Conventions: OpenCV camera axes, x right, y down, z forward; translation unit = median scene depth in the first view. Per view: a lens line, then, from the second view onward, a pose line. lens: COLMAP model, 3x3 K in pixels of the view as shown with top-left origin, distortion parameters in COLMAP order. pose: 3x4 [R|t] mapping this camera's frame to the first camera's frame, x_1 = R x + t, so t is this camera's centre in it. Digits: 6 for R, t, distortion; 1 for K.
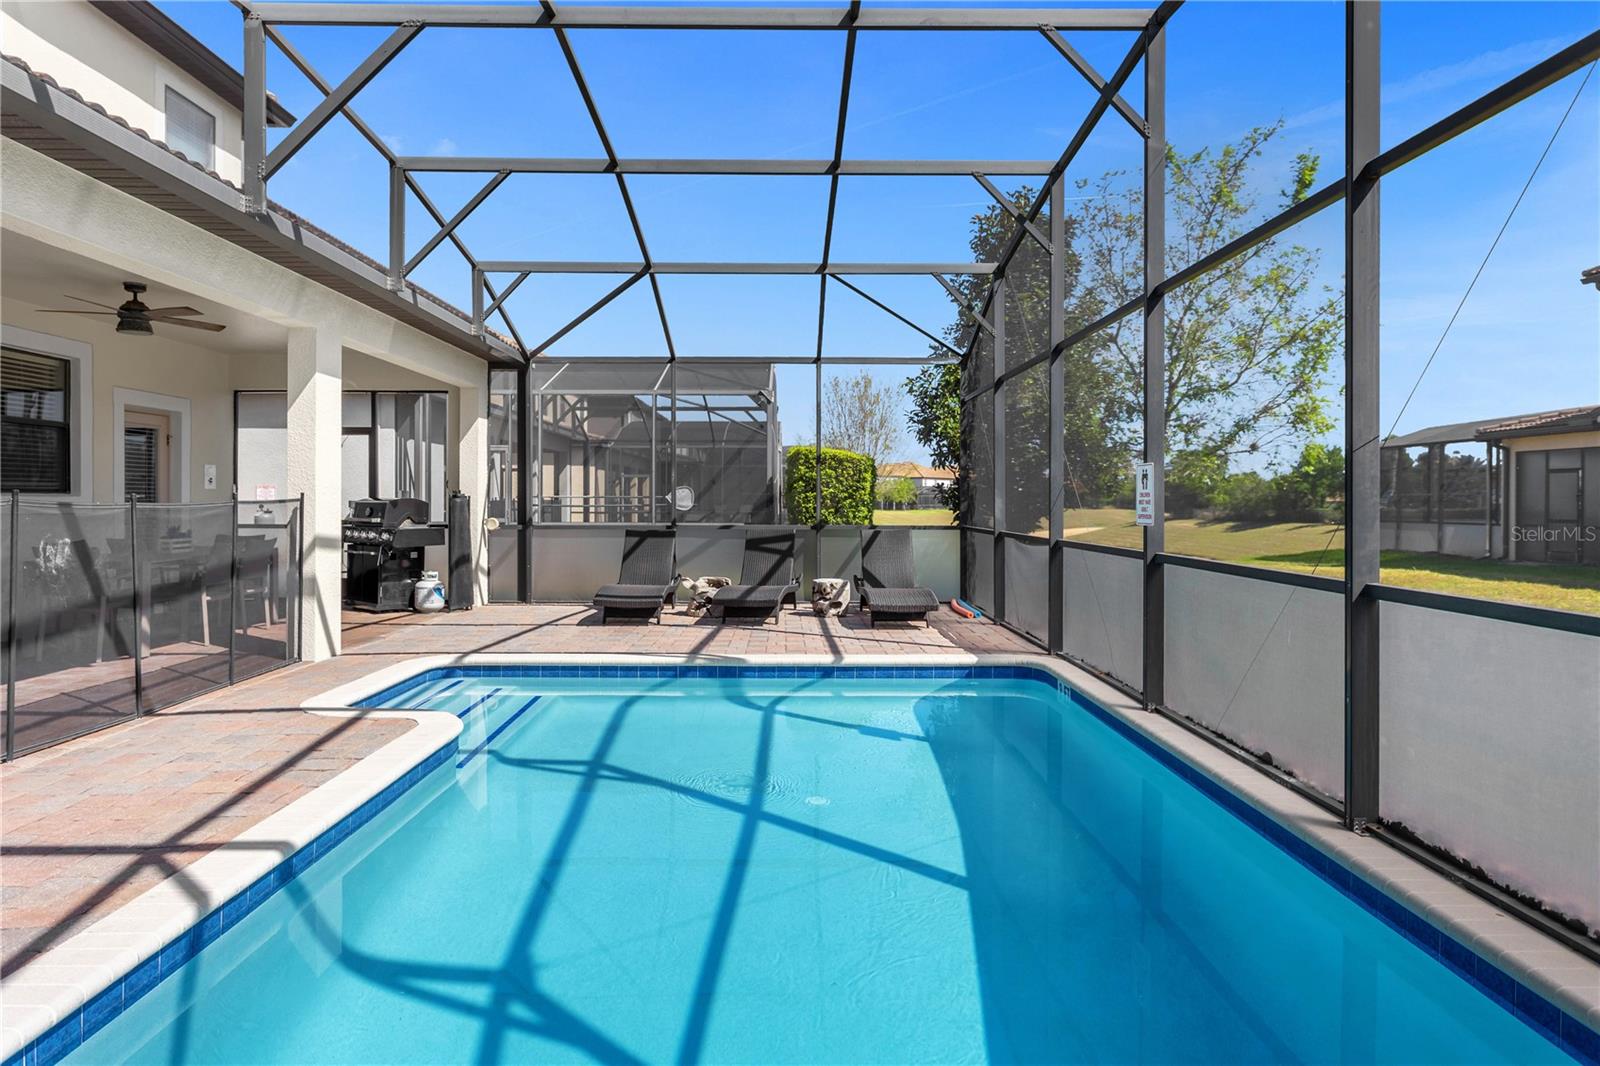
lens RADIAL K [[973.5, 0, 799.4], [0, 973.5, 528.2], [0, 0, 1]] dist [-0.015160, 0.004477]
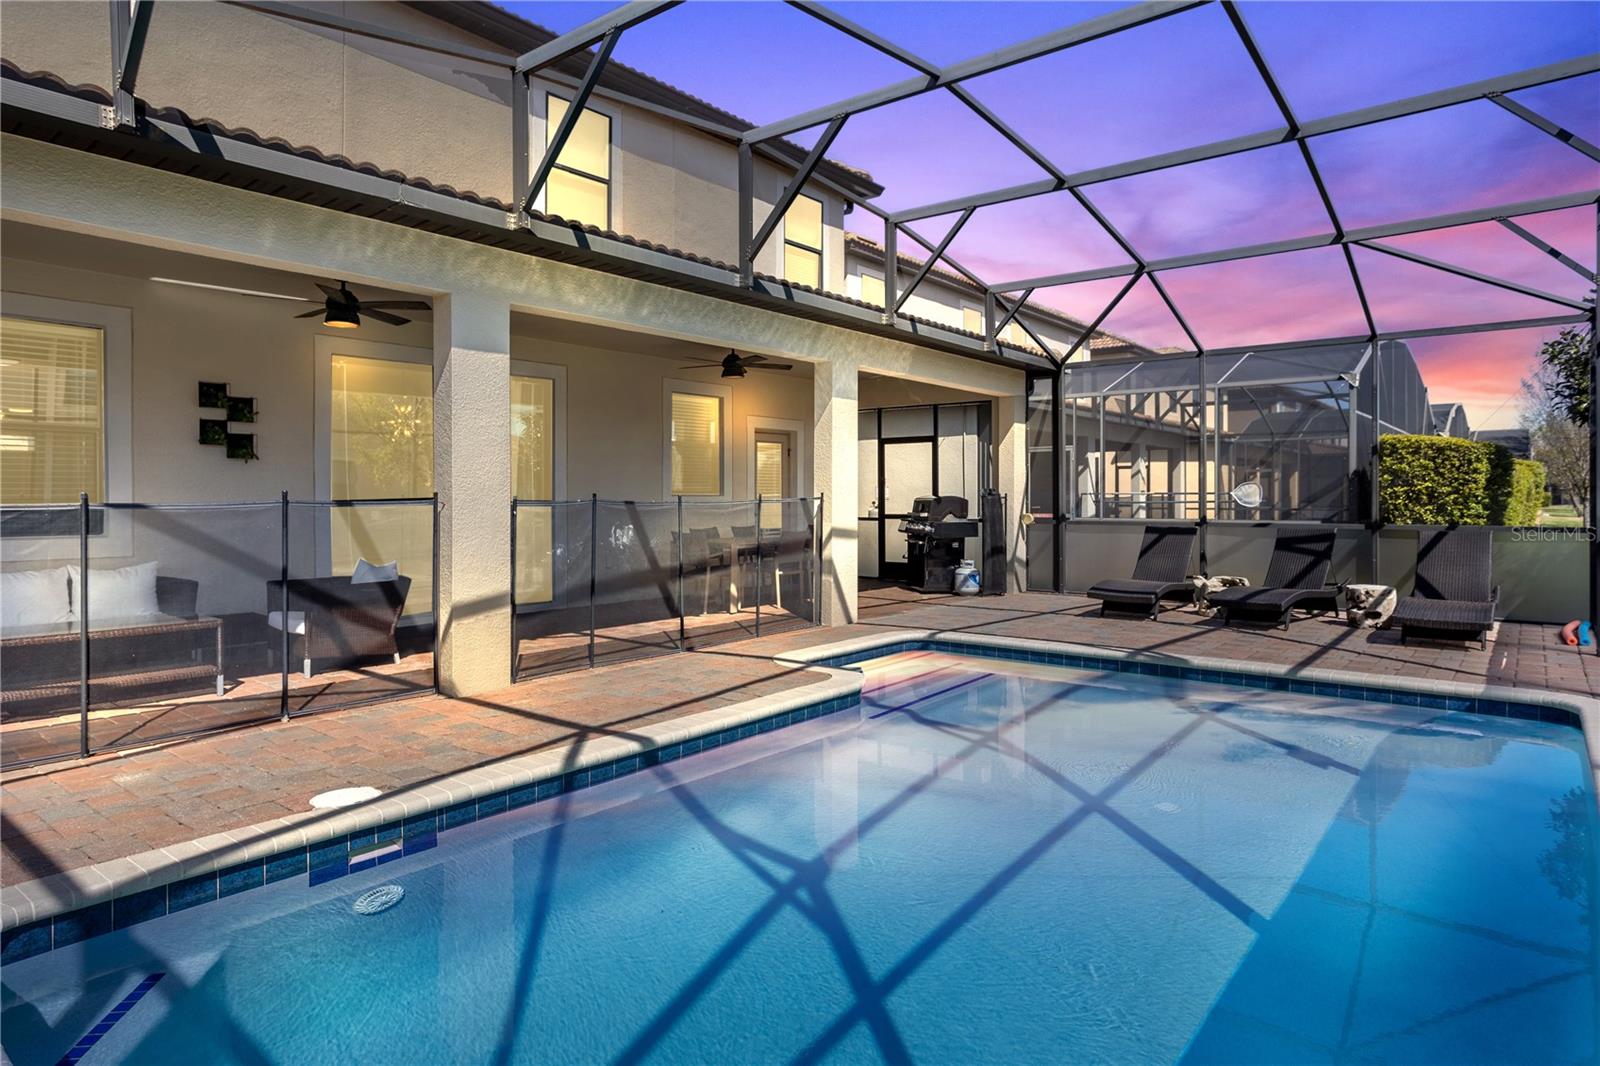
lens RADIAL K [[933.4, 0, 795.7], [0, 933.4, 519.6], [0, 0, 1]] dist [-0.009581, 0.000780]
pose [[0.774792, 0.010930, -0.632121, 0.162452], [-0.013355, 0.999910, 0.000920, -0.001369], [0.632075, 0.007729, 0.774869, 0.020588]]
